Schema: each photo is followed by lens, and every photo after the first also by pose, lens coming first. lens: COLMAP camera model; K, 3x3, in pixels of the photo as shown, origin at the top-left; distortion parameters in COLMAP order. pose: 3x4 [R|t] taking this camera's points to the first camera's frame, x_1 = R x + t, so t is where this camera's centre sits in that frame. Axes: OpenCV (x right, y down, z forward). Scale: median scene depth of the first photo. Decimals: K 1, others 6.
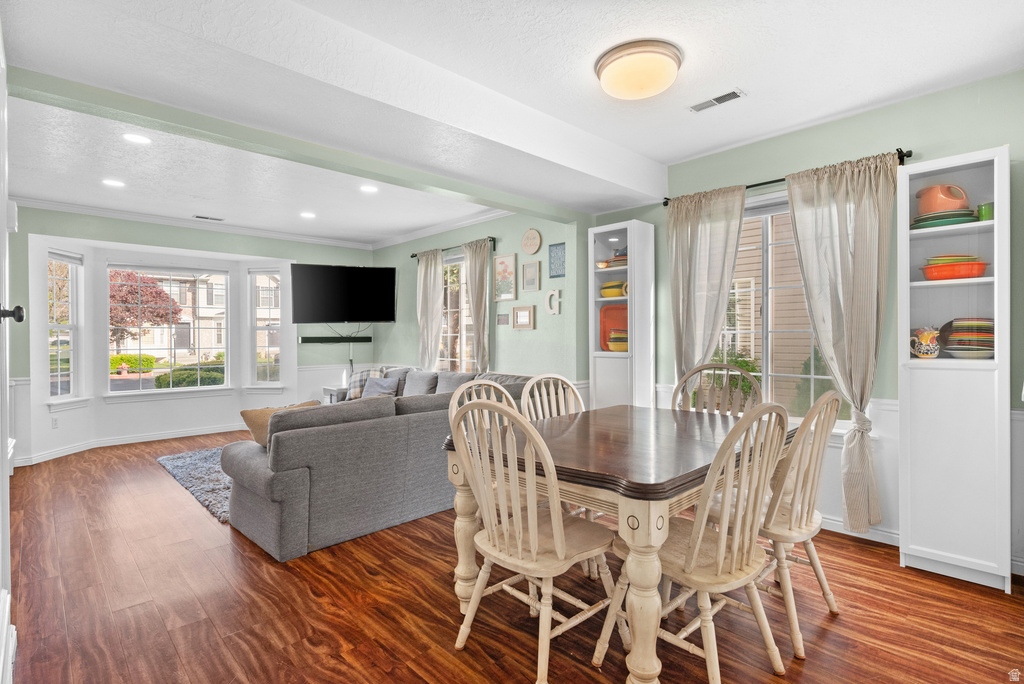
lens RADIAL K [[502.2, 0, 512.8], [0, 502.2, 338.1], [0, 0, 1]] dist [-0.003901, -0.001342]
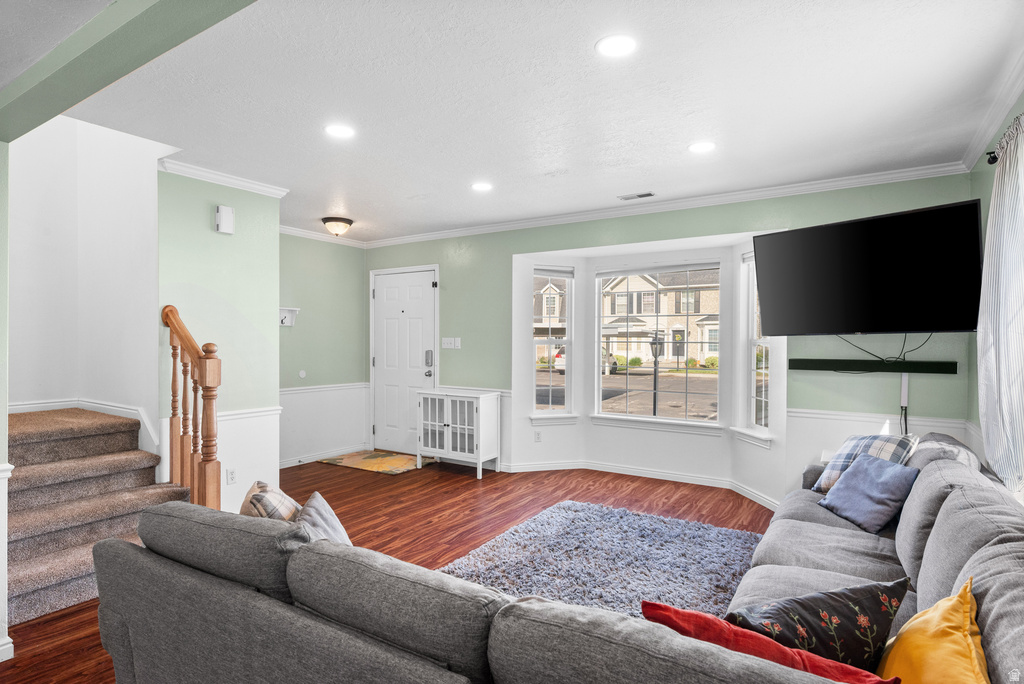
lens RADIAL K [[545.2, 0, 512.0], [0, 545.2, 342.0], [0, 0, 1]] dist [-0.001355, -0.000221]
pose [[0.229706, 0.008273, -0.973225, 0.137952], [-0.007368, 0.999950, 0.006761, -0.027191], [0.973232, 0.005617, 0.229755, 0.621733]]
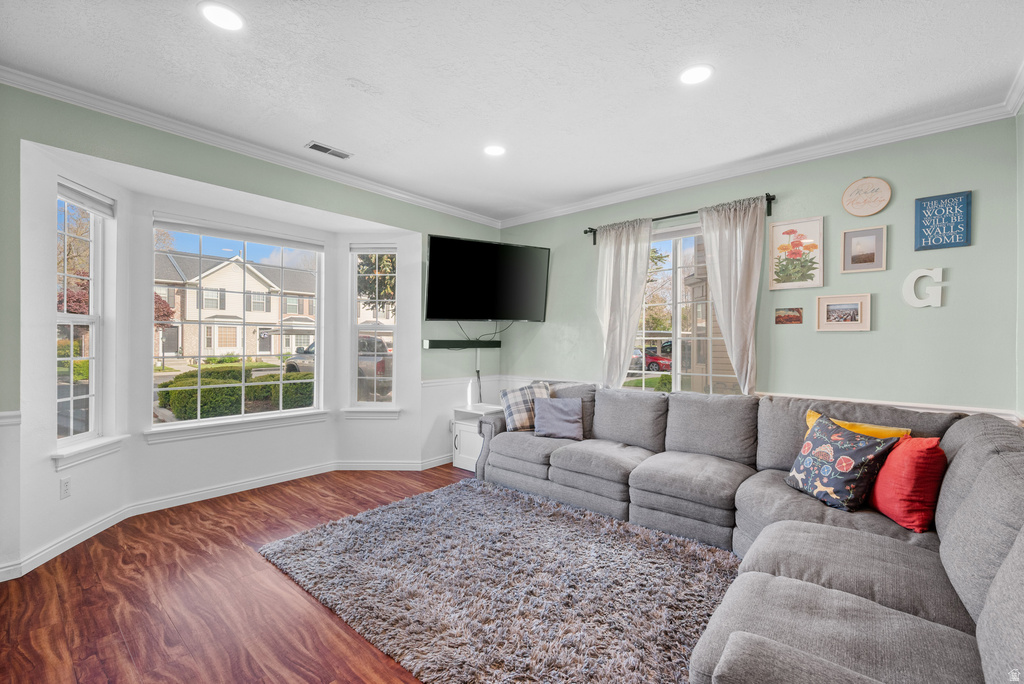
lens RADIAL K [[442.8, 0, 512.0], [0, 442.8, 342.0], [0, 0, 1]] dist [-0.002015, -0.000033]
pose [[0.995745, 0.007488, 0.091849, -0.414194], [-0.007083, 0.999964, -0.004735, 0.003057], [-0.091882, 0.004064, 0.995762, 0.411057]]
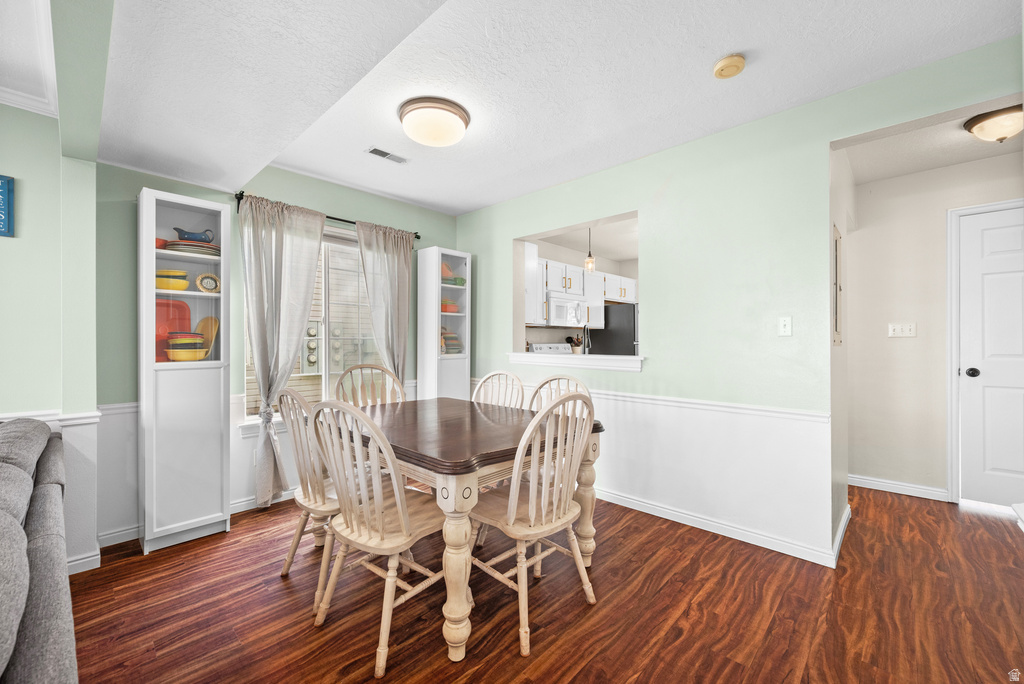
lens RADIAL K [[412.7, 0, 518.9], [0, 412.7, 340.5], [0, 0, 1]] dist [-0.011620, -0.000122]
pose [[-0.062991, 0.013525, 0.997922, -0.318058], [0.012552, 0.999840, -0.012758, 0.005829], [-0.997935, 0.011722, -0.063150, 0.368517]]
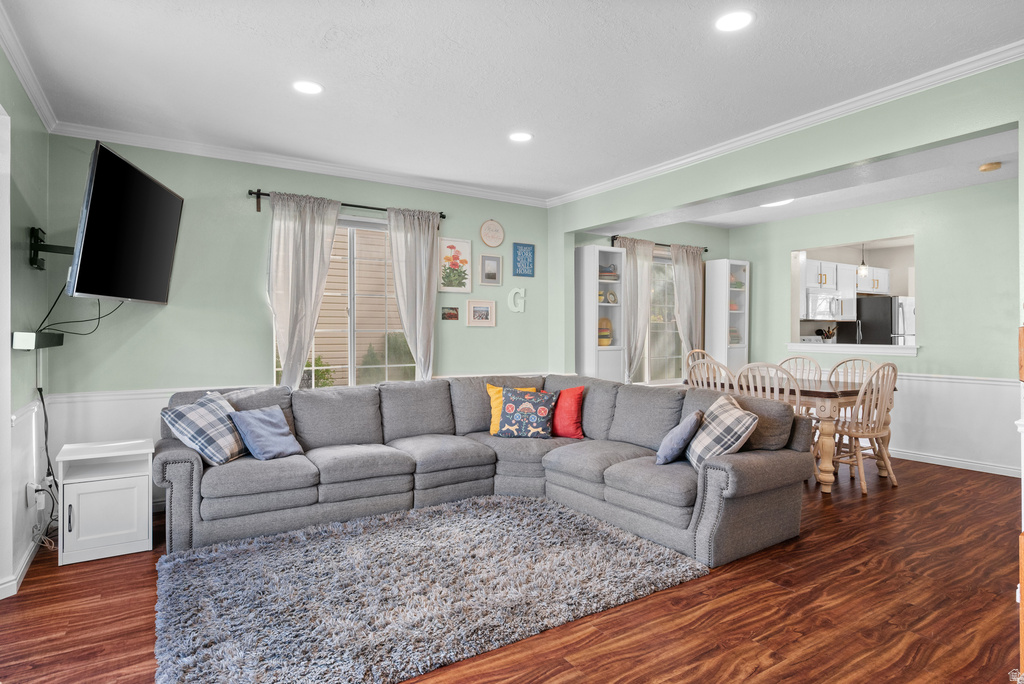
lens RADIAL K [[569.2, 0, 516.7], [0, 569.2, 330.5], [0, 0, 1]] dist [-0.002129, -0.000533]
pose [[0.192879, 0.011363, 0.981157, -0.875845], [0.004173, 0.999914, -0.012400, 0.003505], [-0.981214, 0.006486, 0.192815, 0.655955]]
